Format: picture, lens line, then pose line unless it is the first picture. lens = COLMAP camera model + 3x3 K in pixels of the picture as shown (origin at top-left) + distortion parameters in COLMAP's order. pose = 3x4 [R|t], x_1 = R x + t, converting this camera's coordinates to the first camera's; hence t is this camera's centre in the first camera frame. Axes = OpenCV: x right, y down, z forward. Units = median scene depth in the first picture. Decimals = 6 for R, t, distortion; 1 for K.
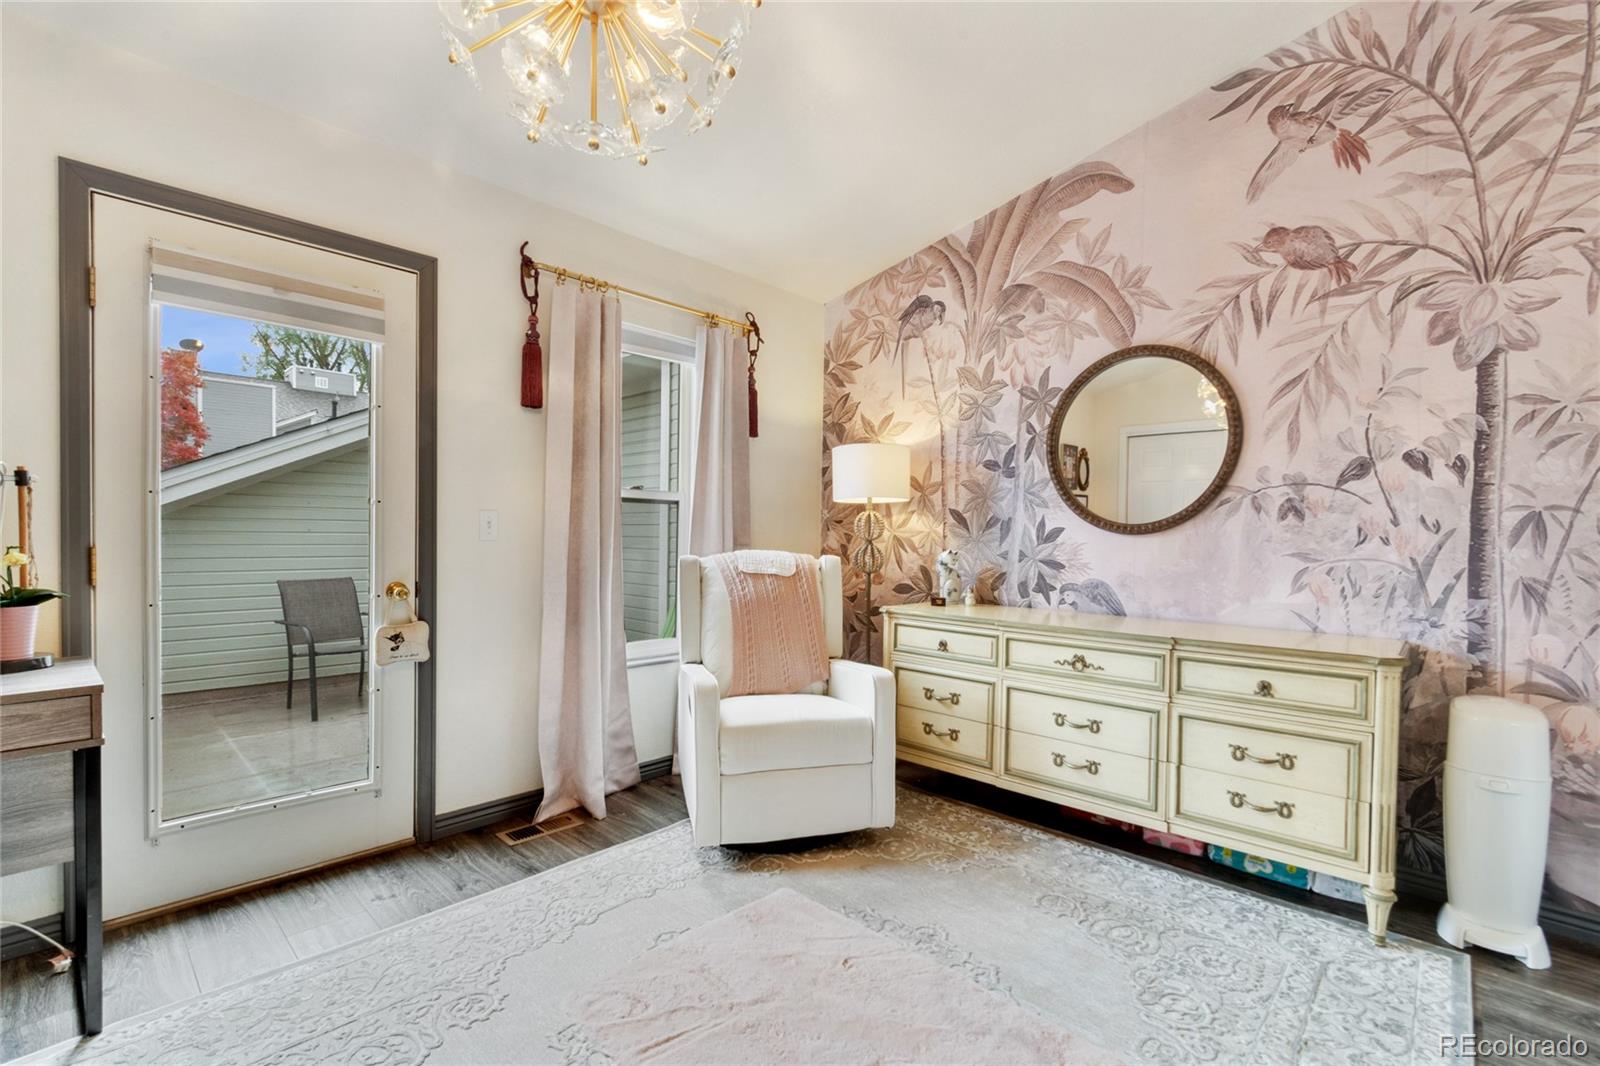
lens RADIAL K [[697.5, 0, 808.3], [0, 697.5, 555.1], [0, 0, 1]] dist [0.000119, -0.000157]
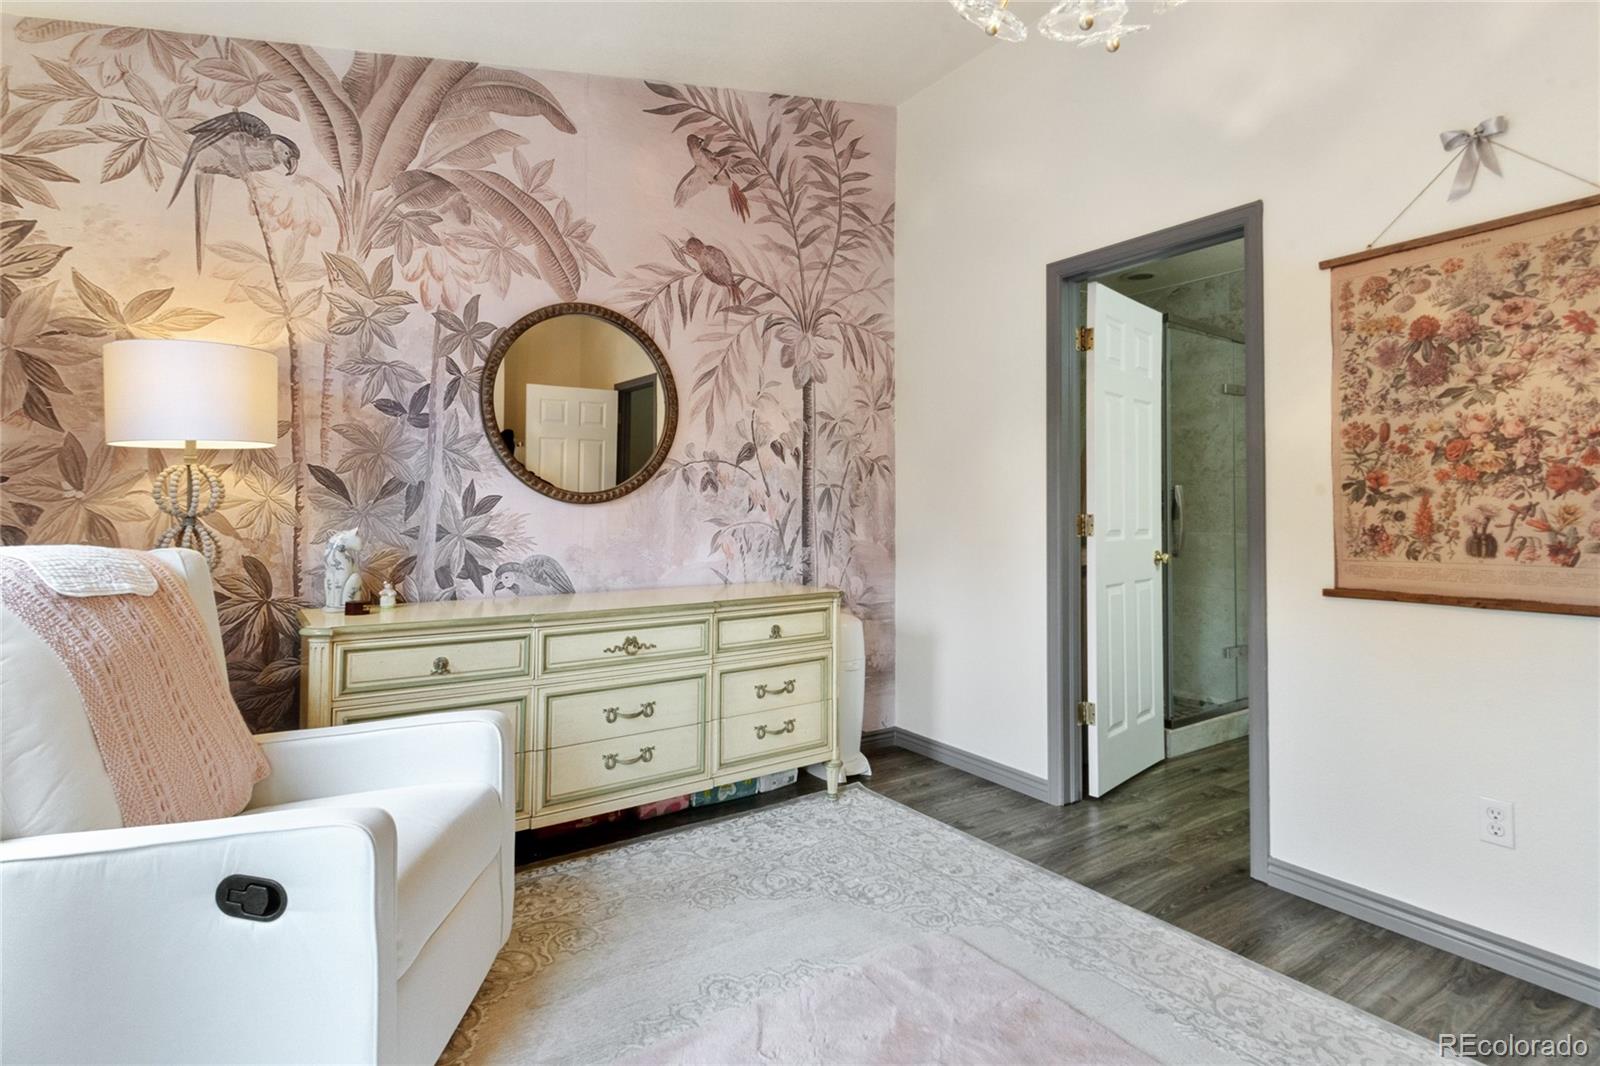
lens RADIAL K [[811.7, 0, 801.9], [0, 811.7, 495.7], [0, 0, 1]] dist [-0.000650, -0.012112]
pose [[0.211800, 0.001802, 0.977311, -0.564368], [0.028494, 0.999562, -0.008018, -0.024817], [-0.976898, 0.029546, 0.211656, 0.517048]]
